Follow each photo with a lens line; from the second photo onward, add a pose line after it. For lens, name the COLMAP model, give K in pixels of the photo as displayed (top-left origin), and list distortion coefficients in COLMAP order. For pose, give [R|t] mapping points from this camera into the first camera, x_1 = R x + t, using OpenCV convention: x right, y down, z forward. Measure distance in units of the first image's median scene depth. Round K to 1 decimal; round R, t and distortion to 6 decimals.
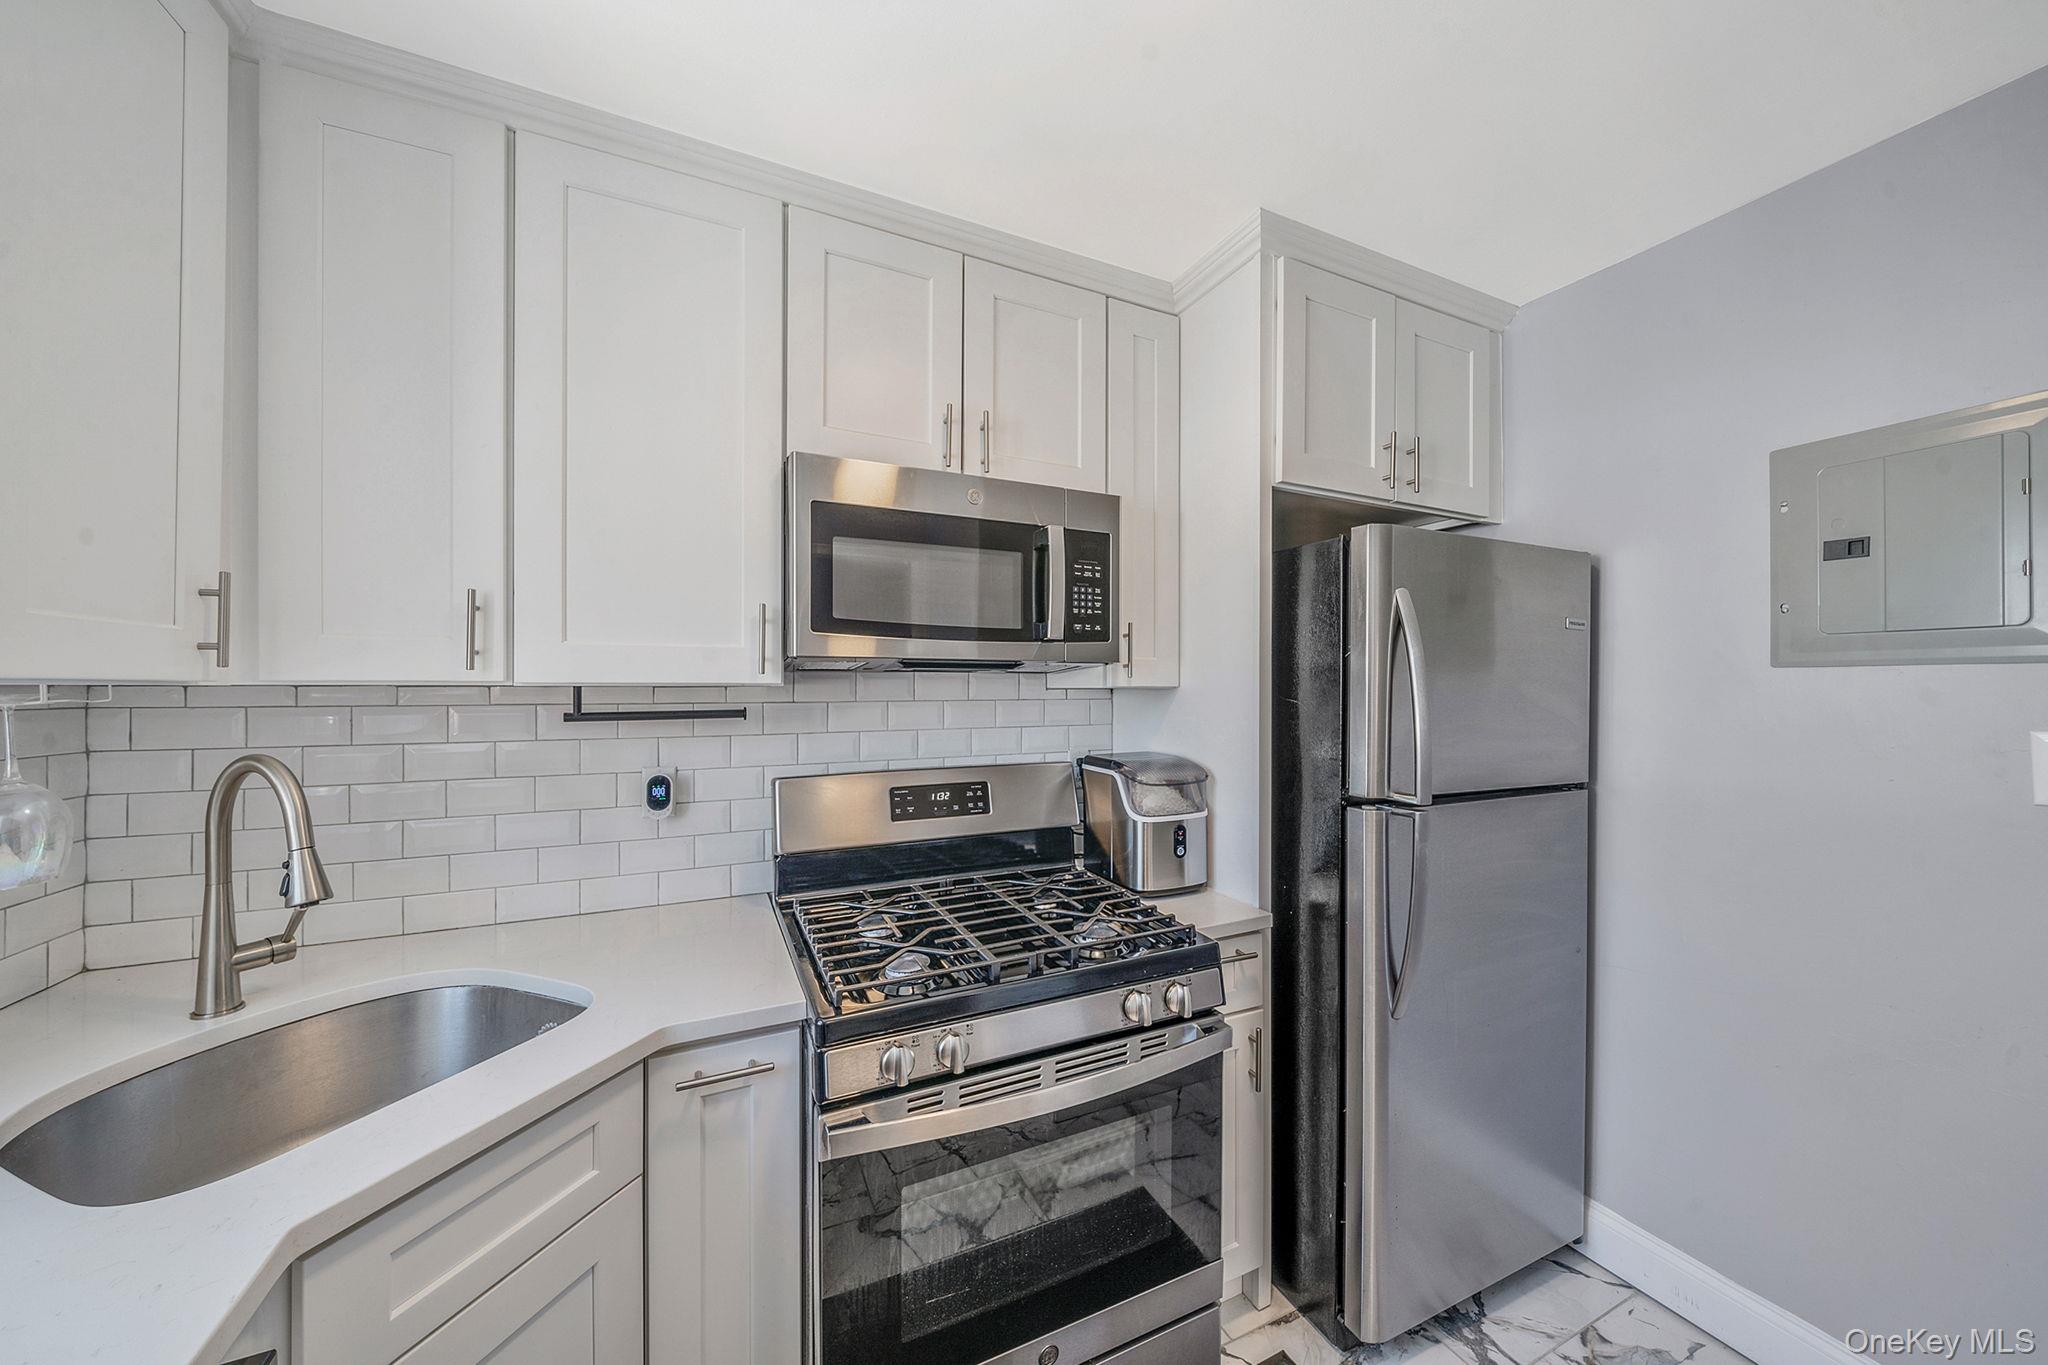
lens RADIAL K [[703.0, 0, 1036.3], [0, 703.0, 684.1], [0, 0, 1]] dist [-0.002697, -0.000825]
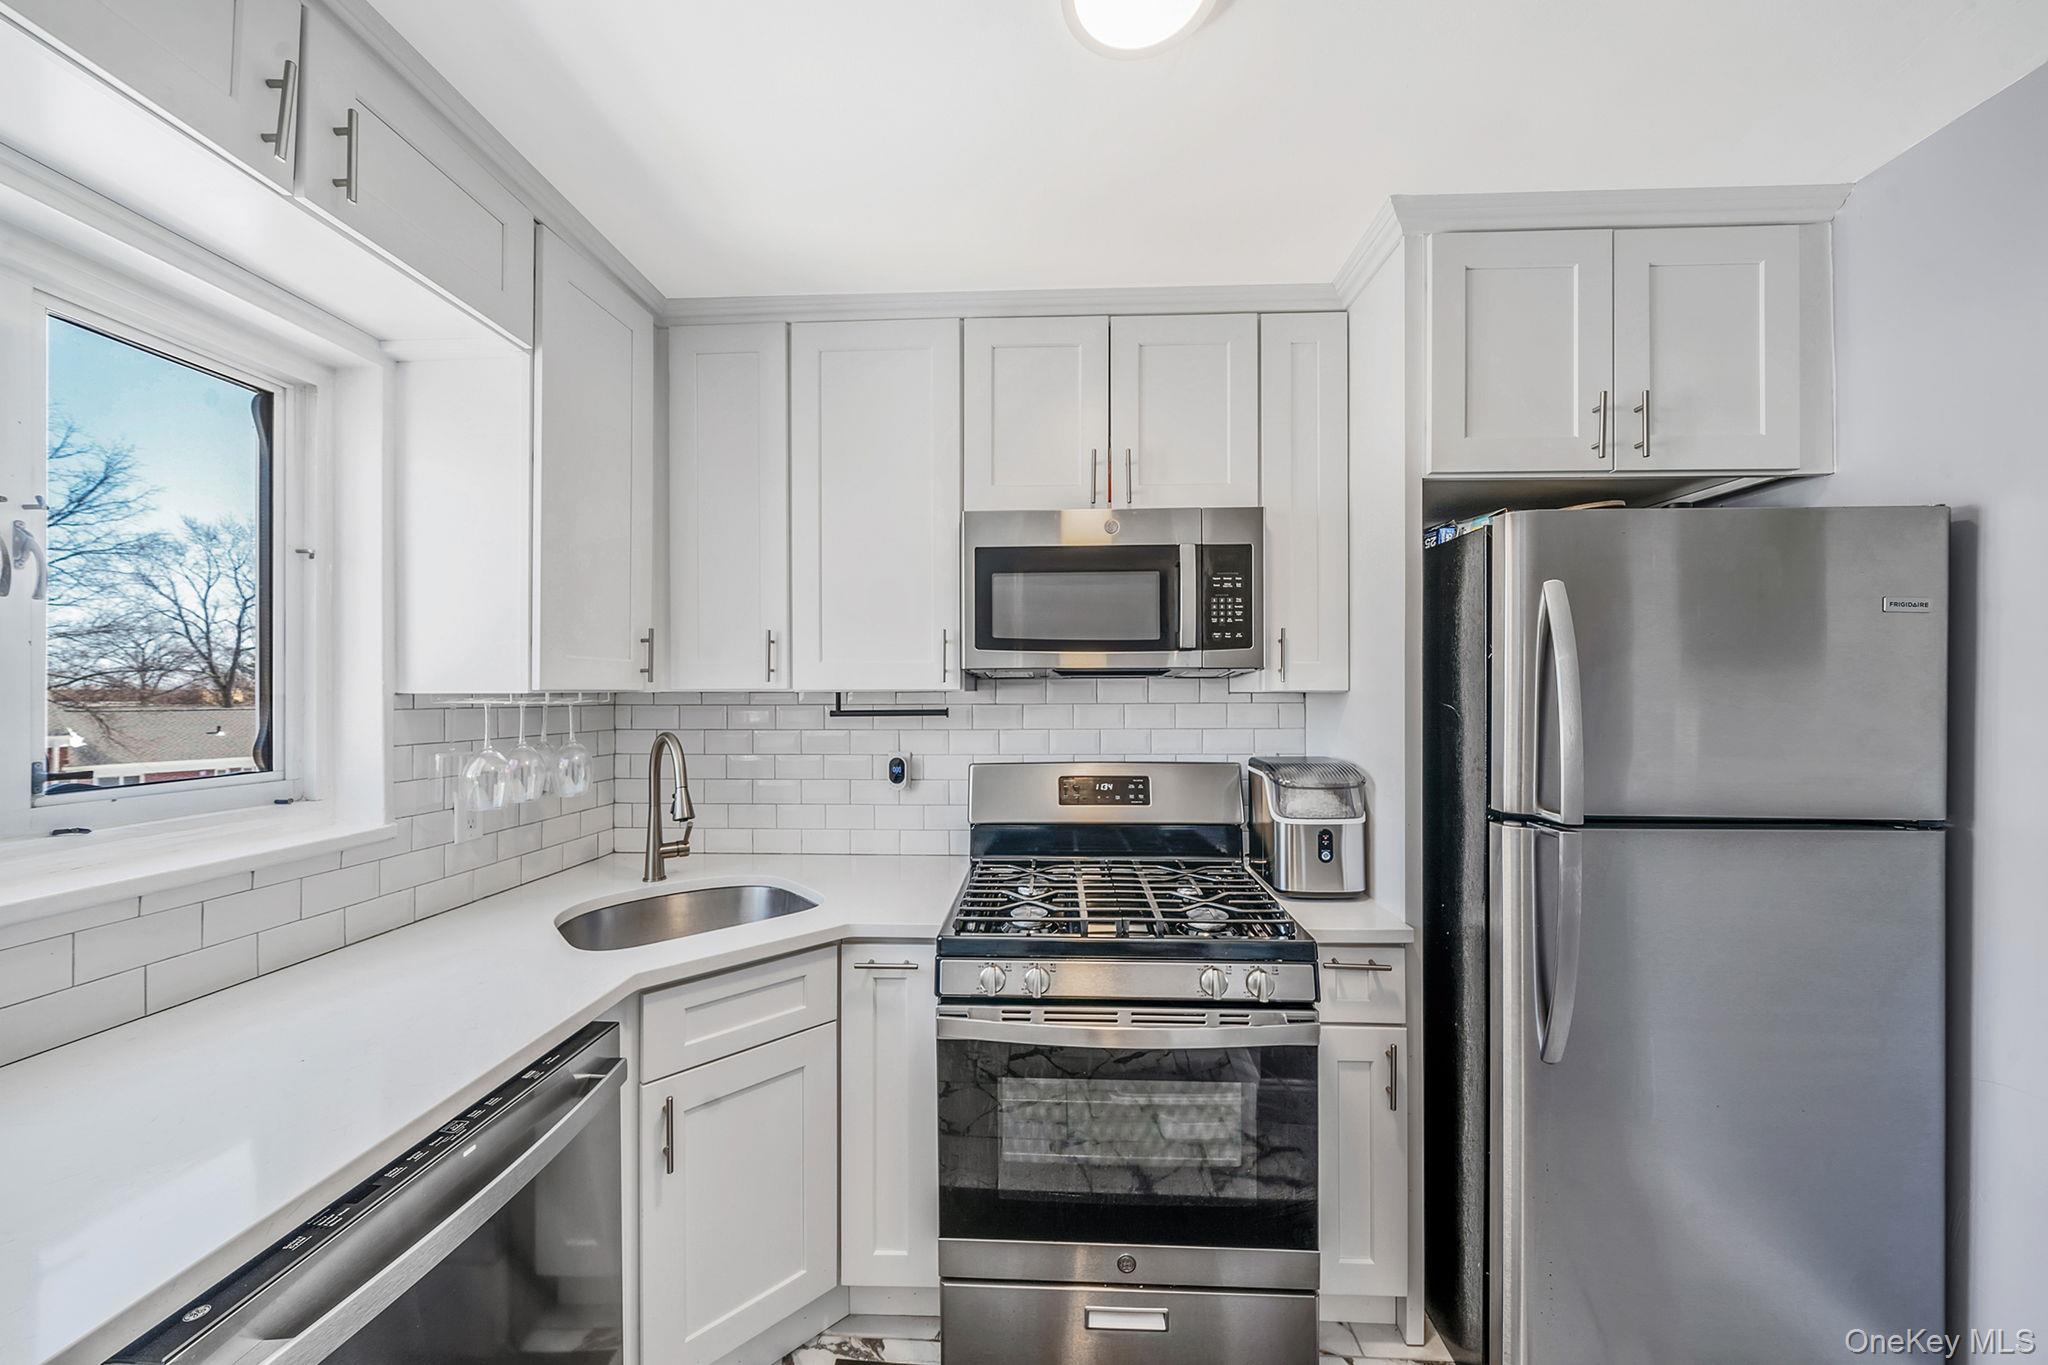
lens RADIAL K [[703.0, 0, 1026.4], [0, 703.0, 687.9], [0, 0, 1]] dist [-0.002697, -0.000825]
pose [[0.889487, -0.005033, -0.456933, 0.312217], [0.005589, 0.999984, -0.000135, -0.002853], [0.456927, -0.002434, 0.889501, -0.091856]]
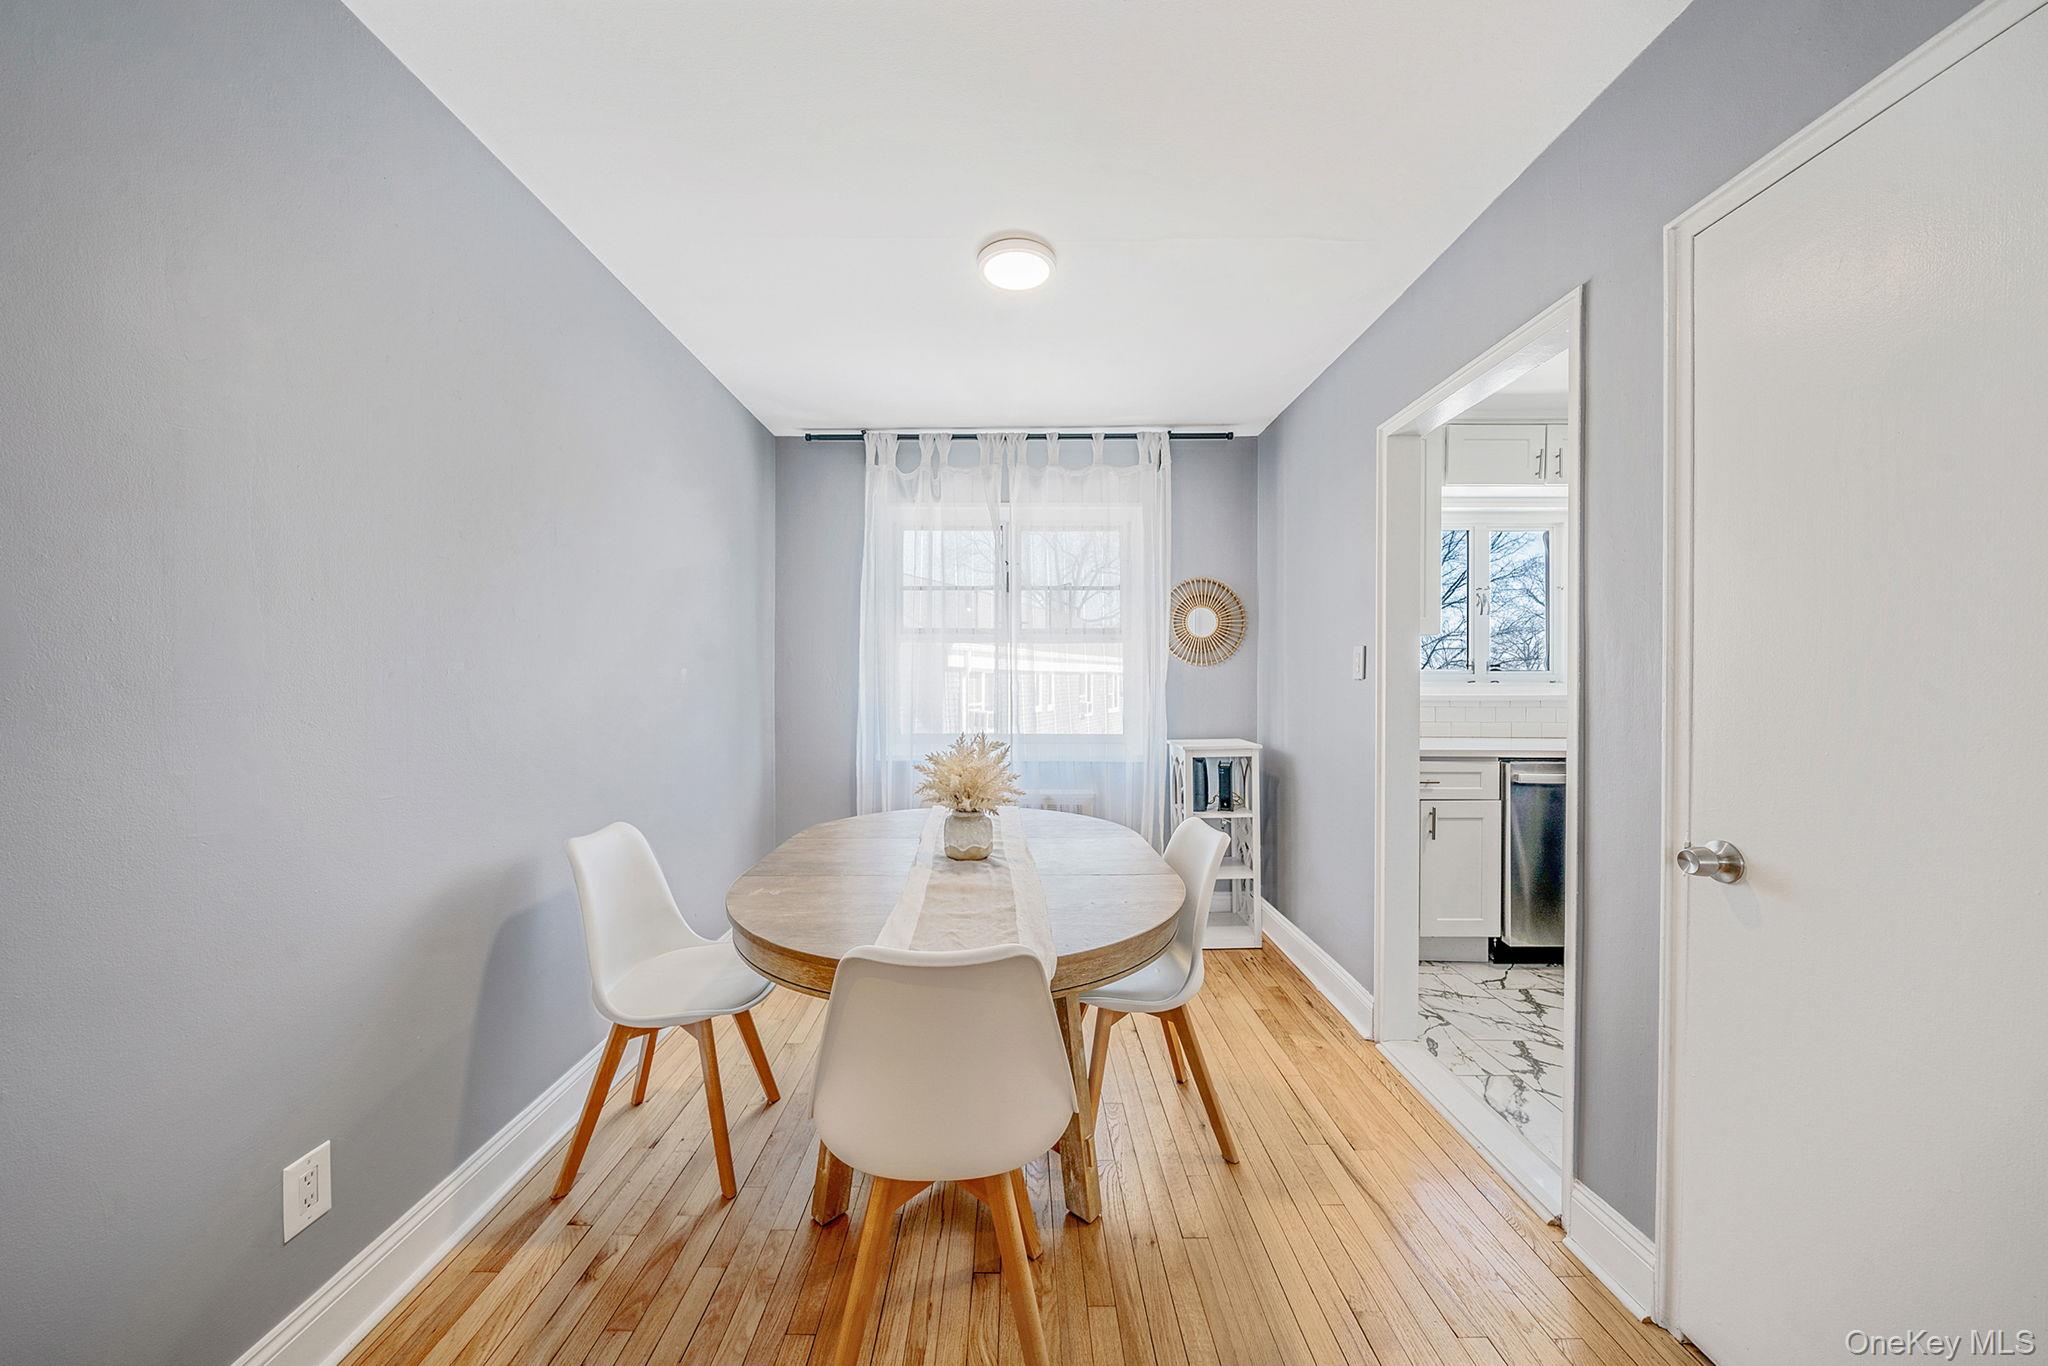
lens RADIAL K [[703.0, 0, 1026.6], [0, 703.0, 685.4], [0, 0, 1]] dist [-0.002697, -0.000825]
pose [[-0.413204, 0.006714, -0.910614, 1.903660], [0.007662, 0.999963, 0.003896, 0.119313], [0.910606, -0.005368, -0.413240, -0.362873]]
